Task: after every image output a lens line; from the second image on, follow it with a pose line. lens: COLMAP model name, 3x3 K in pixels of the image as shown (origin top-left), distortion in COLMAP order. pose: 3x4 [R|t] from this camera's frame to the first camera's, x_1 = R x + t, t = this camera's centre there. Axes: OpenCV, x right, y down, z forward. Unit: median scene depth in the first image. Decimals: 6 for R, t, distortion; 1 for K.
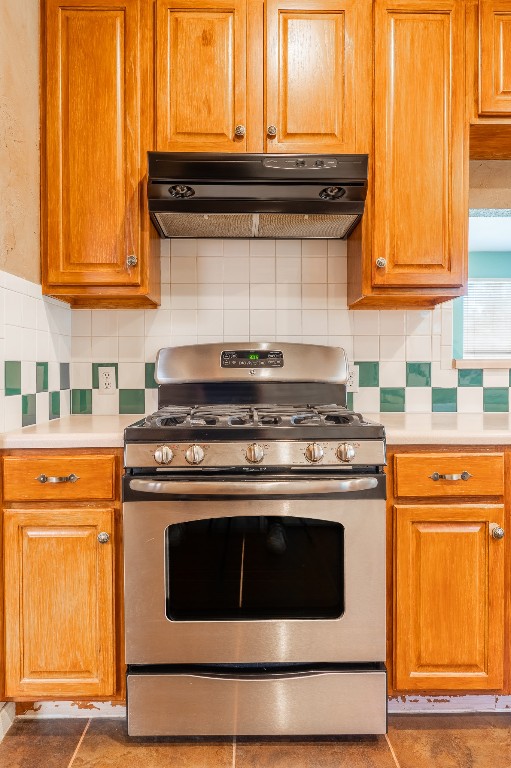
lens RADIAL K [[526.7, 0, 256.1], [0, 526.7, 369.0], [0, 0, 1]] dist [0.087284, -0.104626]
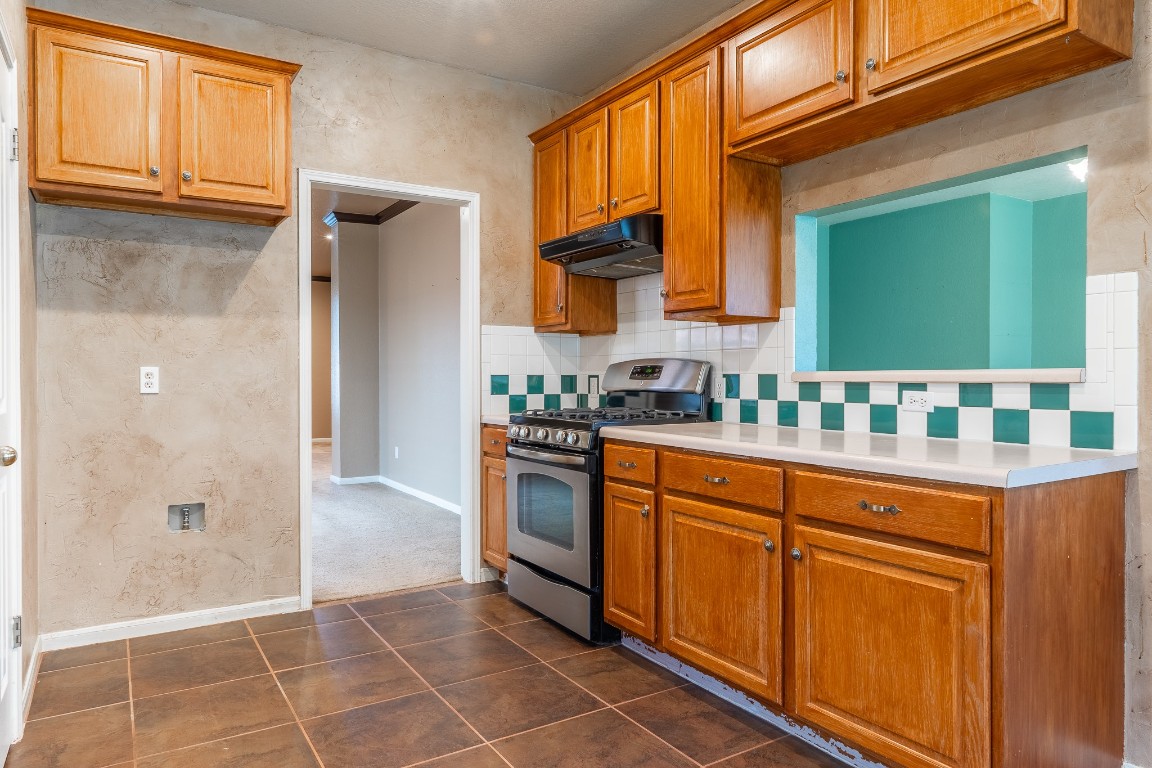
lens RADIAL K [[738.4, 0, 580.0], [0, 738.4, 371.9], [0, 0, 1]] dist [0.000520, -0.000939]
pose [[0.520599, -0.000713, -0.853801, 1.326195], [-0.002365, 0.999995, -0.002277, -0.015284], [0.853798, 0.003205, 0.520595, -0.024746]]
